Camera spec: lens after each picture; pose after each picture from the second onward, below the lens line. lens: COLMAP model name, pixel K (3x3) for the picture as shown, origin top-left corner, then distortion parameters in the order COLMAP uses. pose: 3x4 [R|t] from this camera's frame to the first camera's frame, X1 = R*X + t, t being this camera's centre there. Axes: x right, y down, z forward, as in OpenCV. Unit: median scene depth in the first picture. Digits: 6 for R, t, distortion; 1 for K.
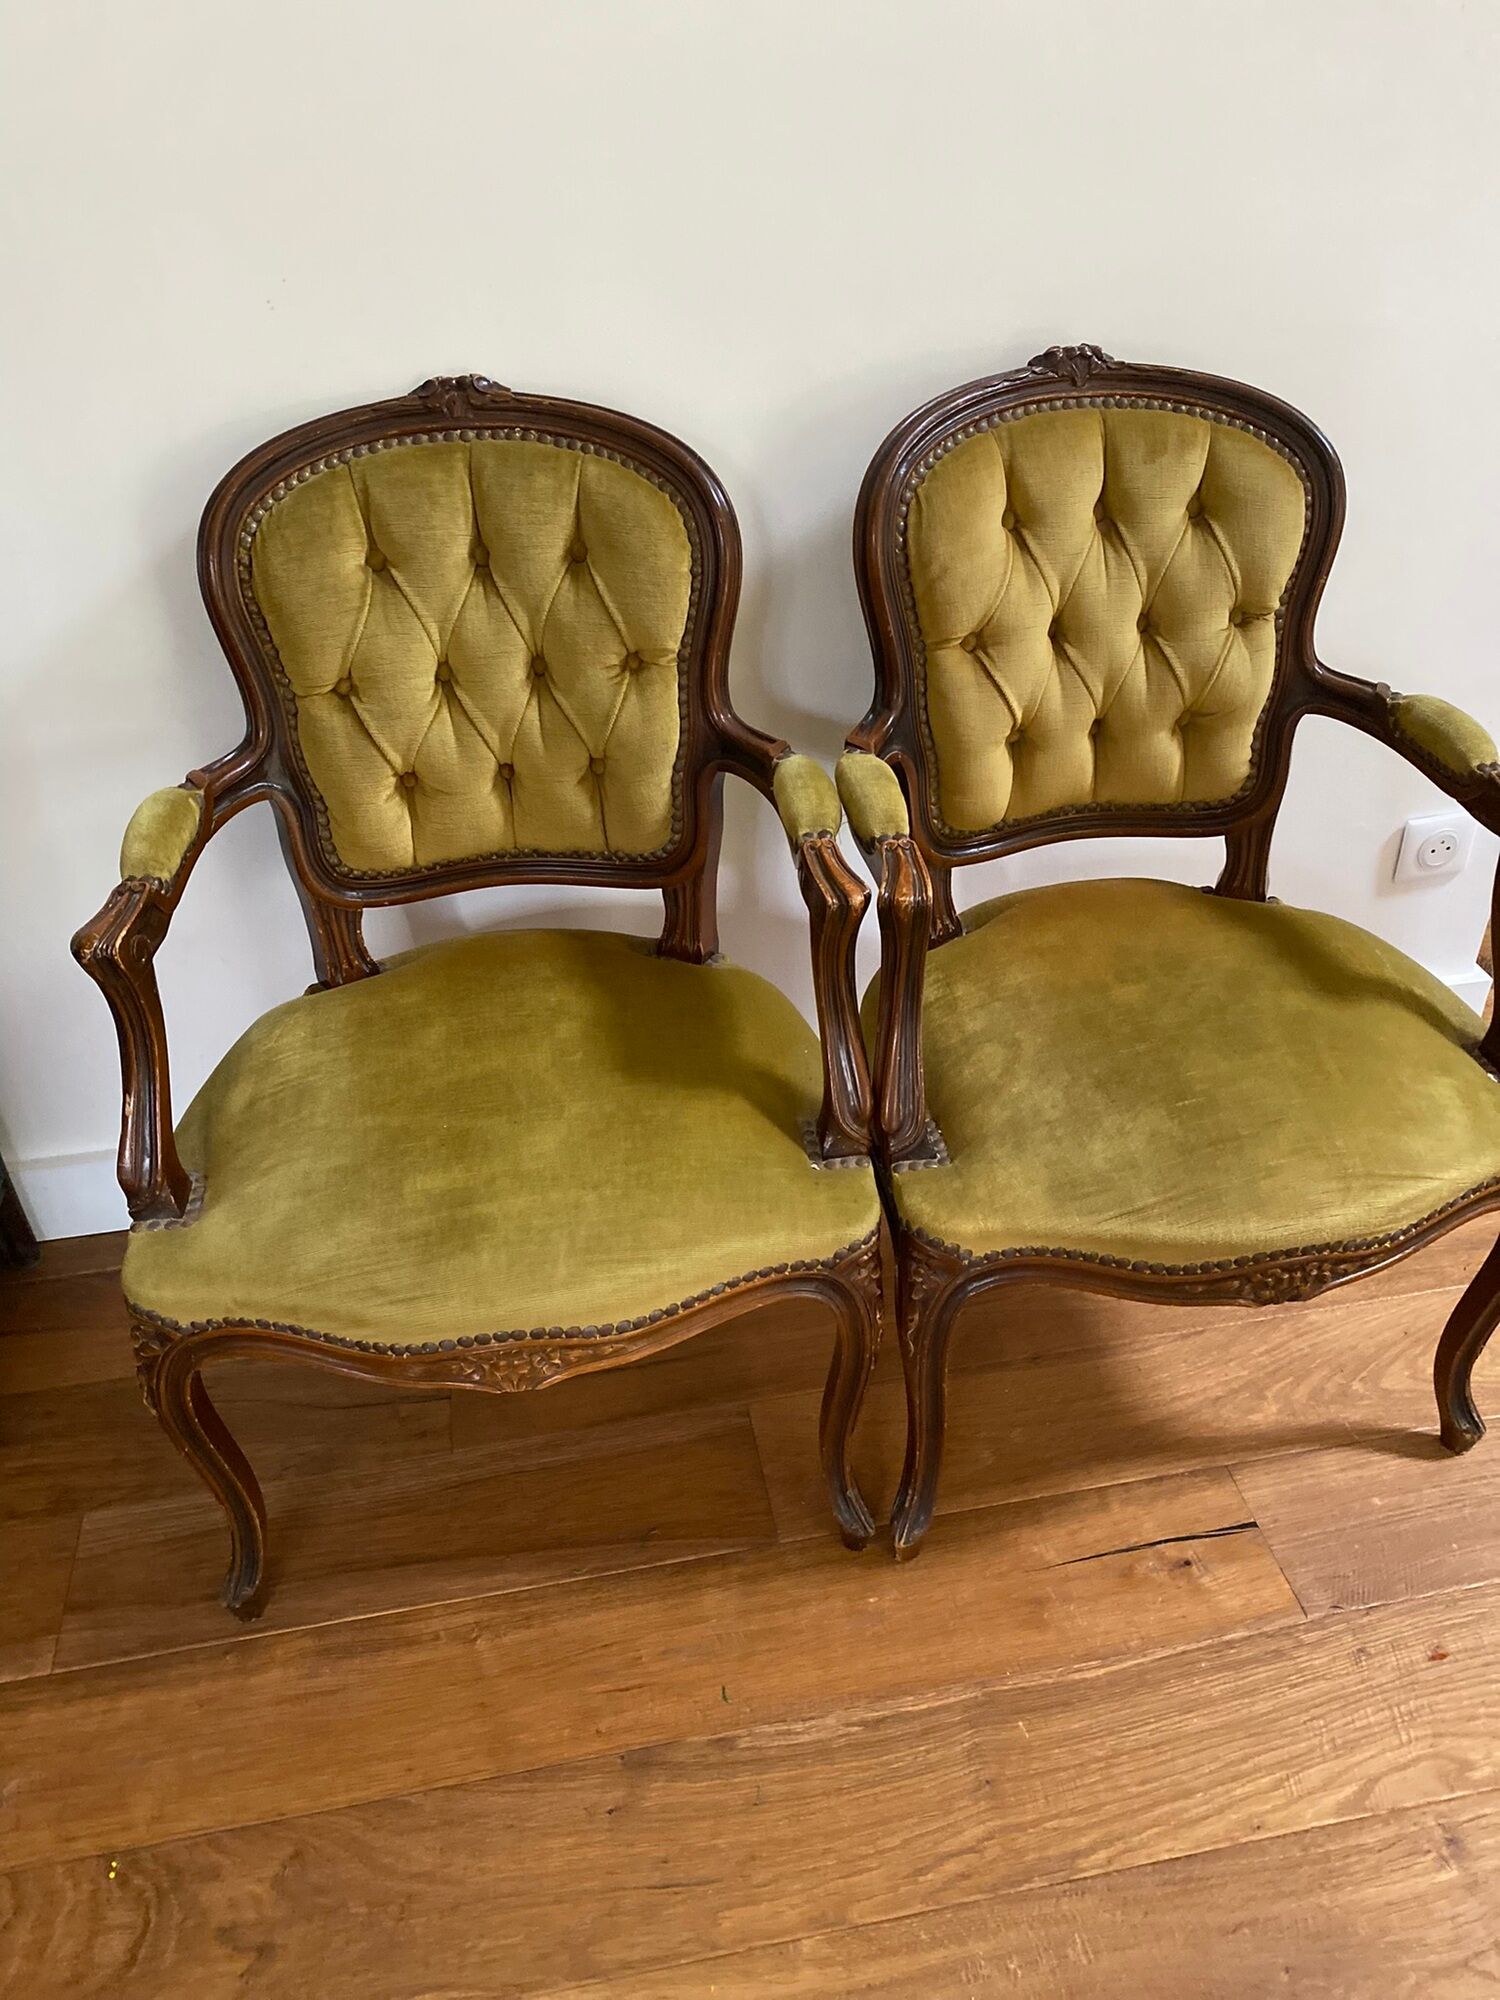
lens RADIAL K [[1536.0, 0, 761.8], [0, 1536.0, 997.6], [0, 0, 1]] dist [0.029027, -0.033106]
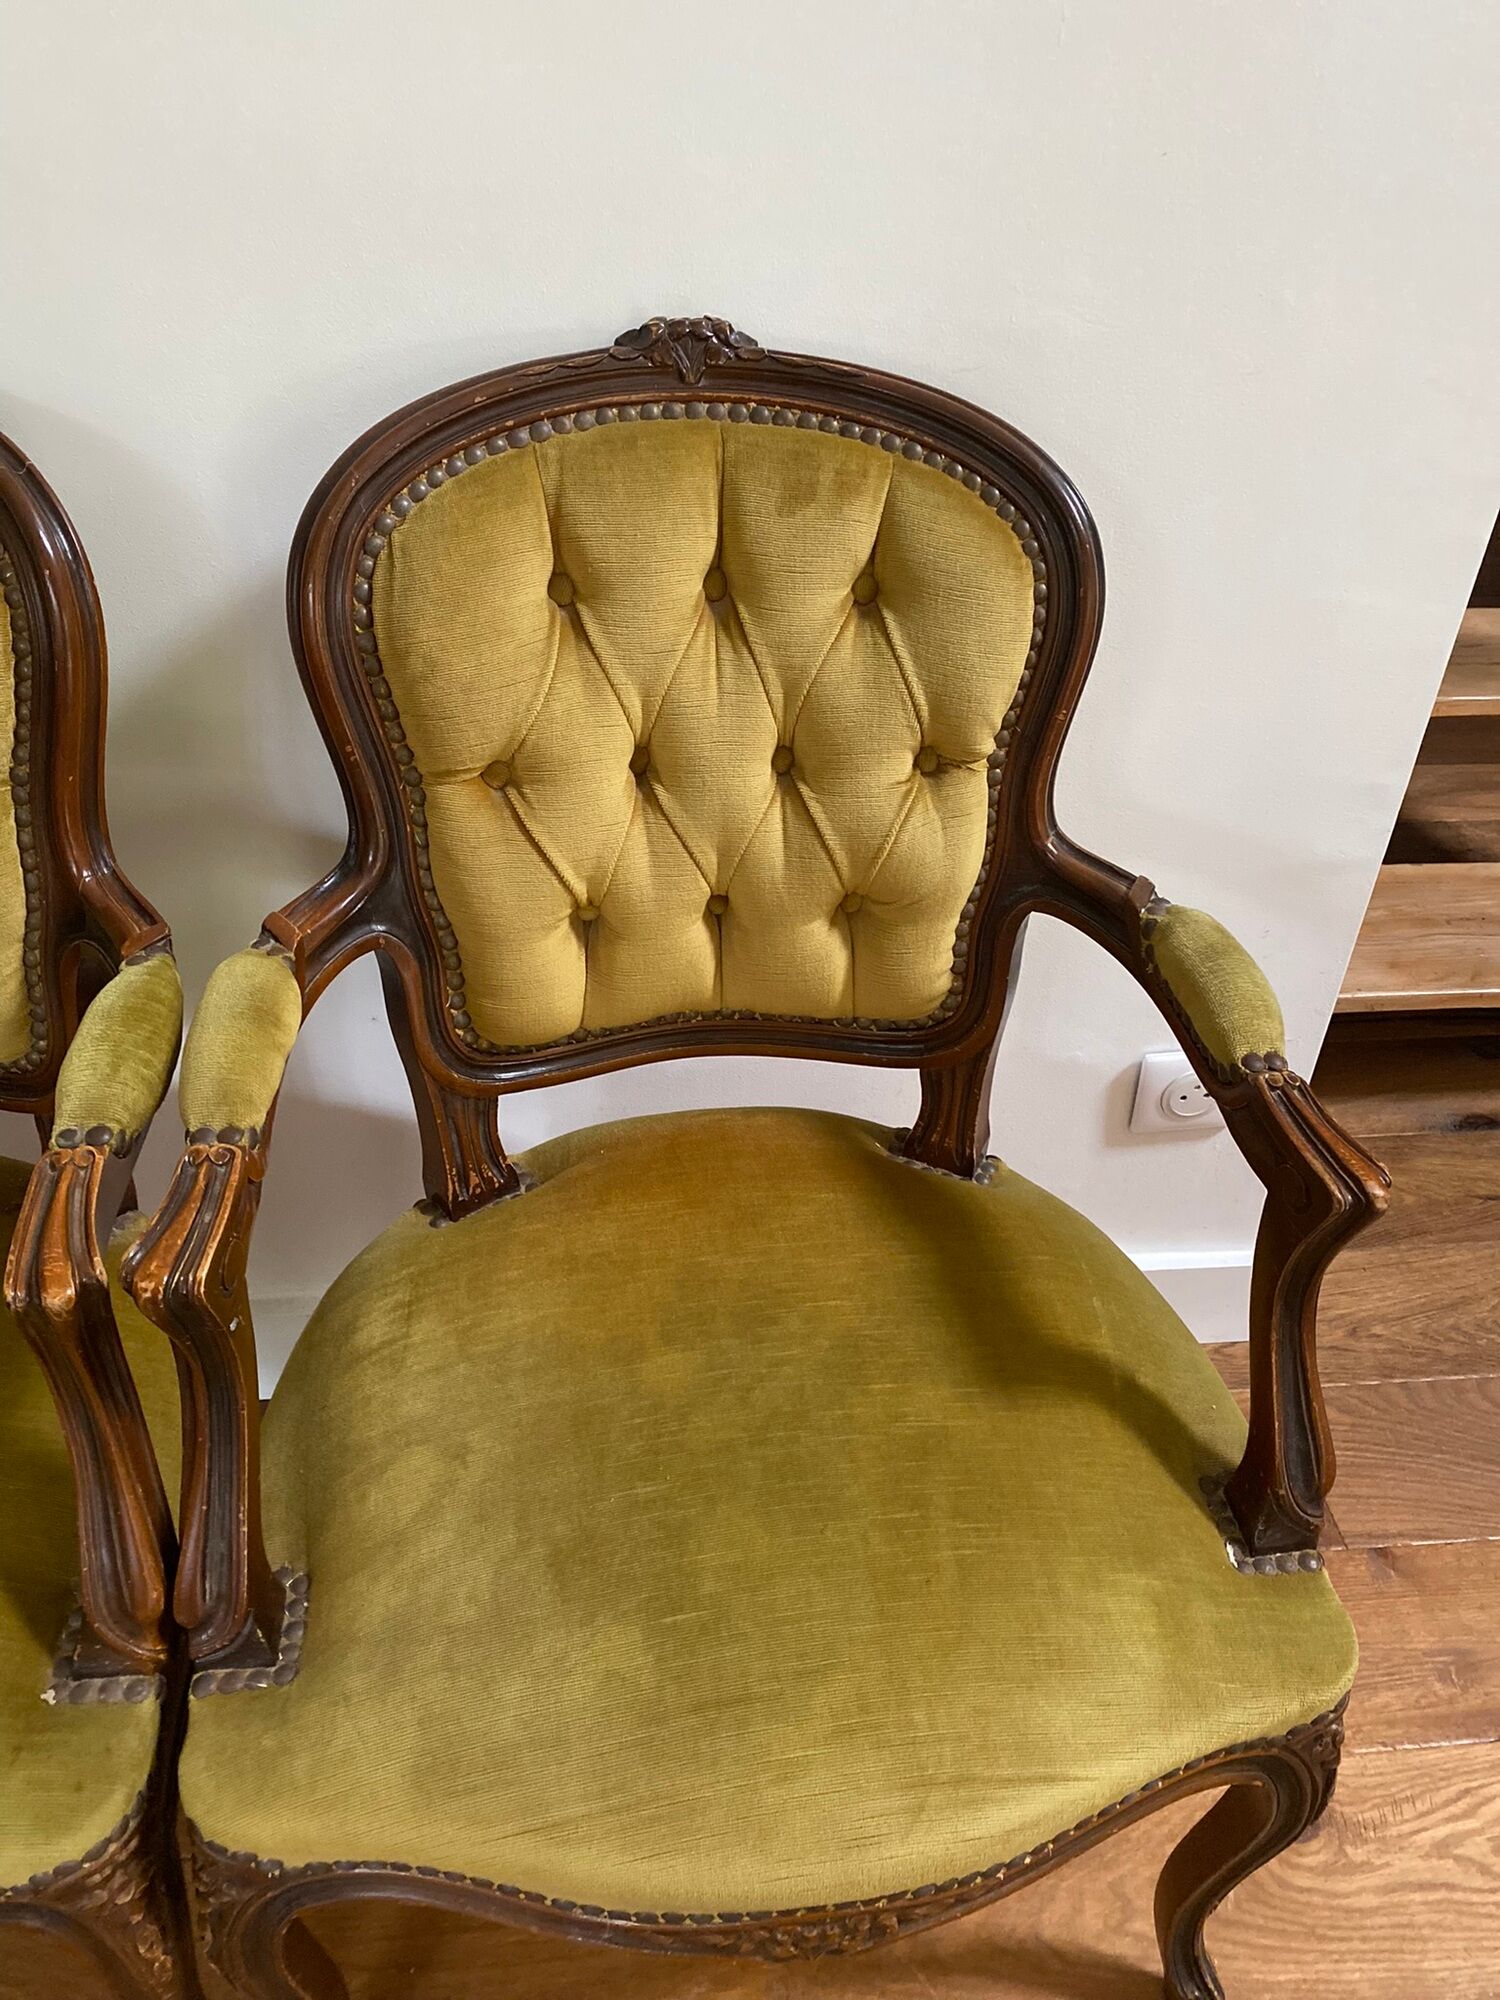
lens RADIAL K [[1536.0, 0, 765.9], [0, 1536.0, 998.9], [0, 0, 1]] dist [0.029027, -0.033106]
pose [[0.997378, 0.072080, -0.006501, 0.273063], [-0.071825, 0.996856, 0.033458, -0.177987], [0.008892, -0.032903, 0.999419, 0.381010]]
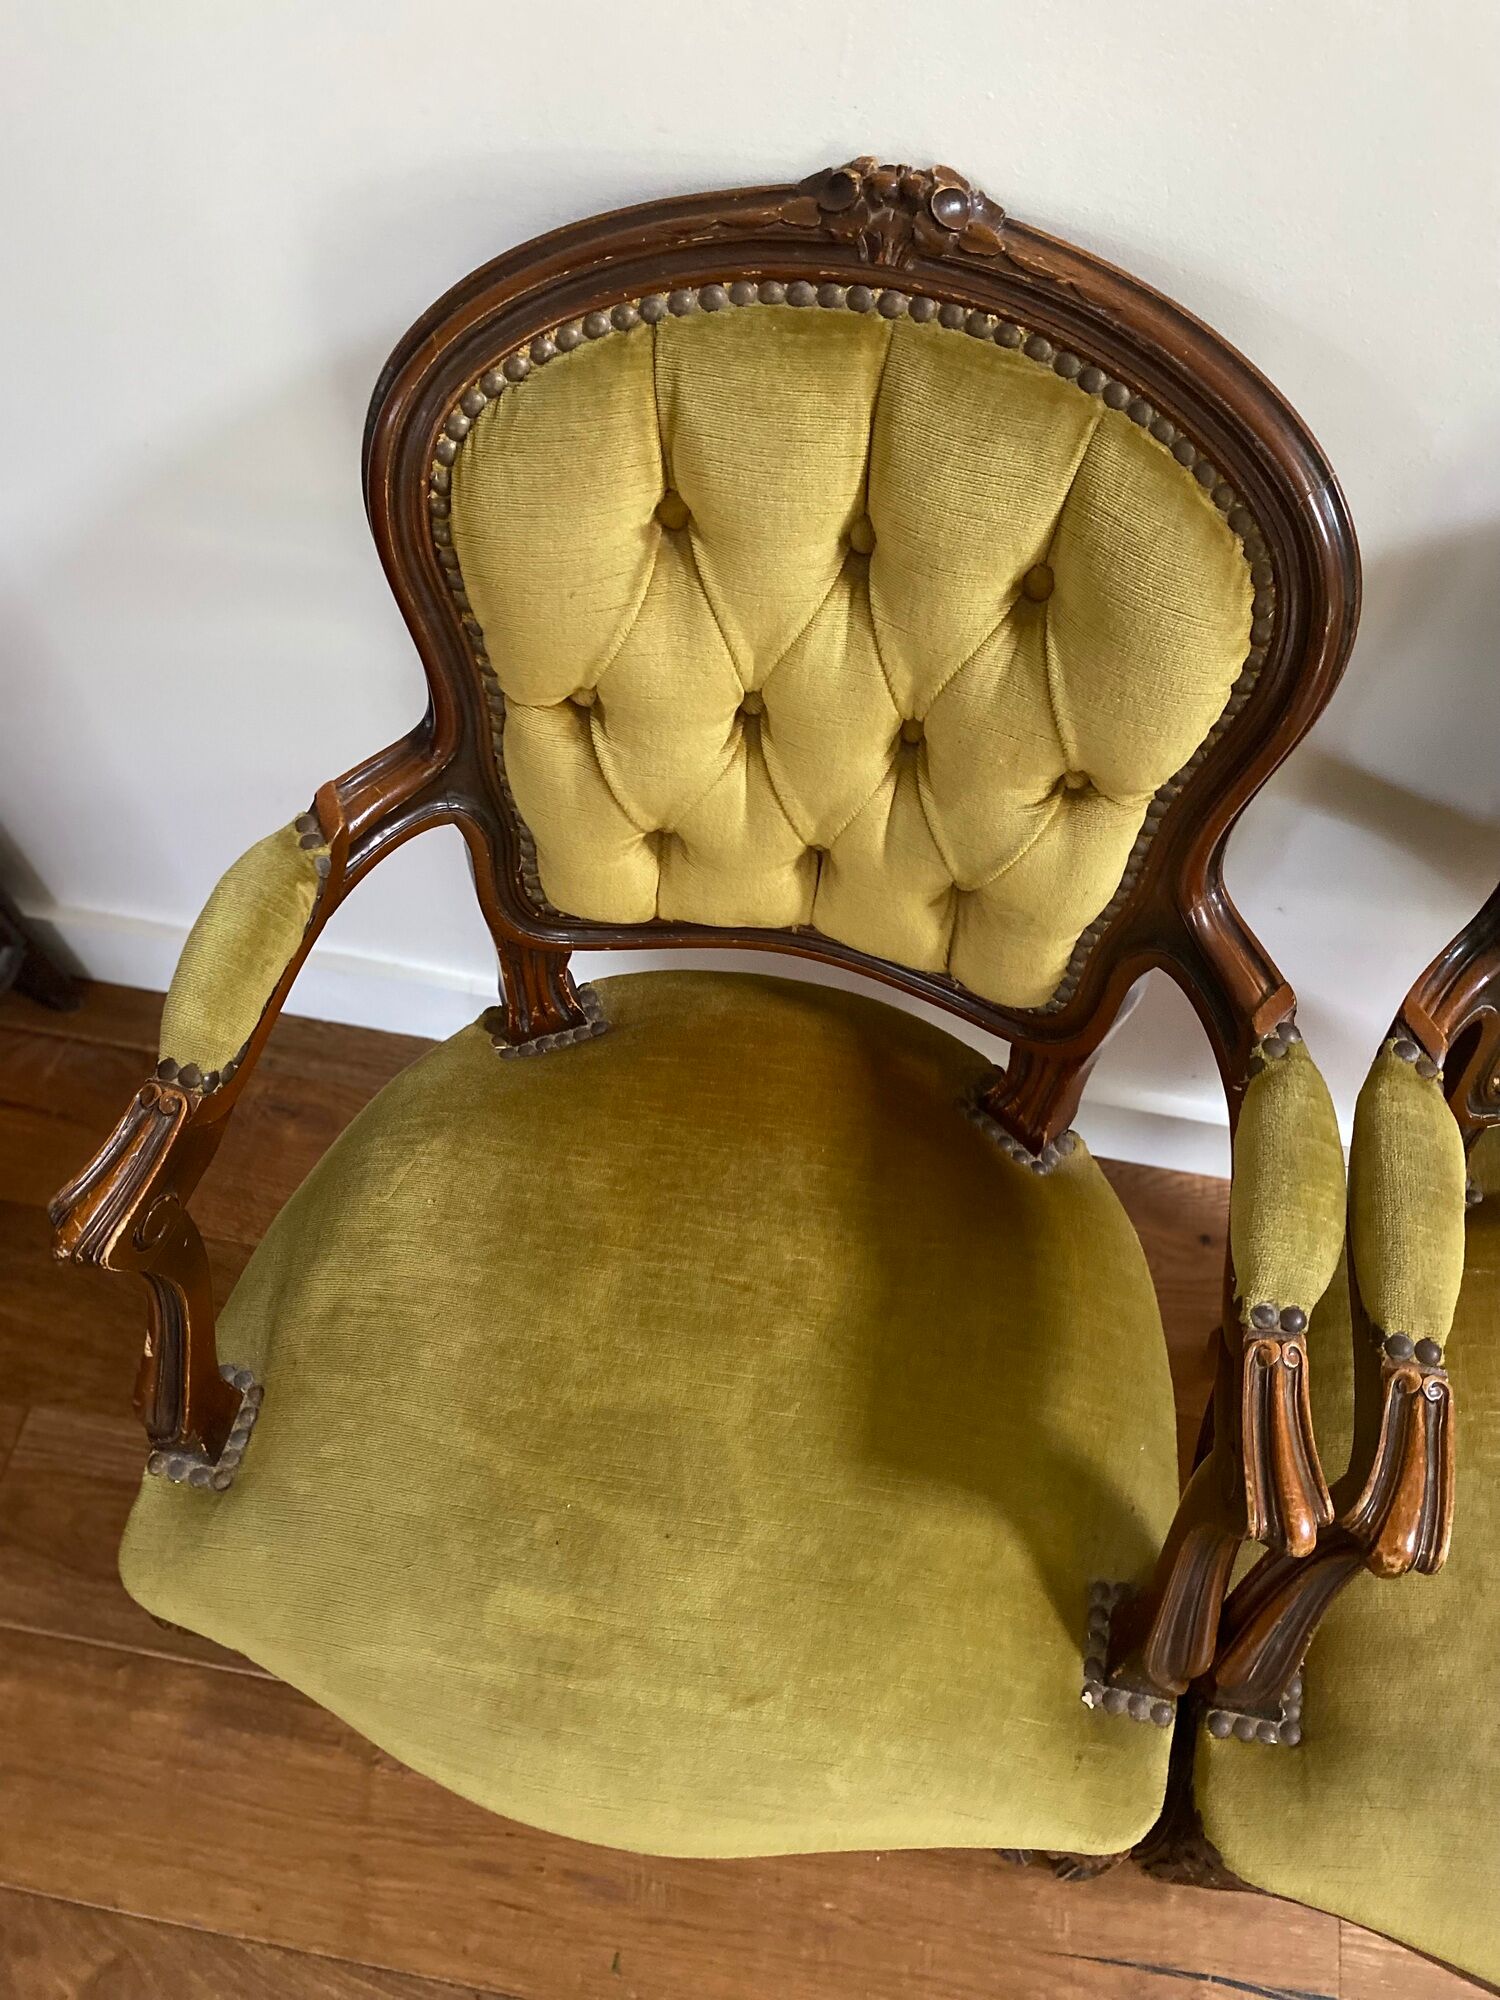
lens RADIAL K [[1536.0, 0, 761.9], [0, 1536.0, 987.4], [0, 0, 1]] dist [0.029027, -0.033106]
pose [[0.944420, 0.305796, -0.120665, -0.102767], [-0.223244, 0.866014, 0.447418, -0.388809], [0.241316, -0.395612, 0.886148, 0.457170]]
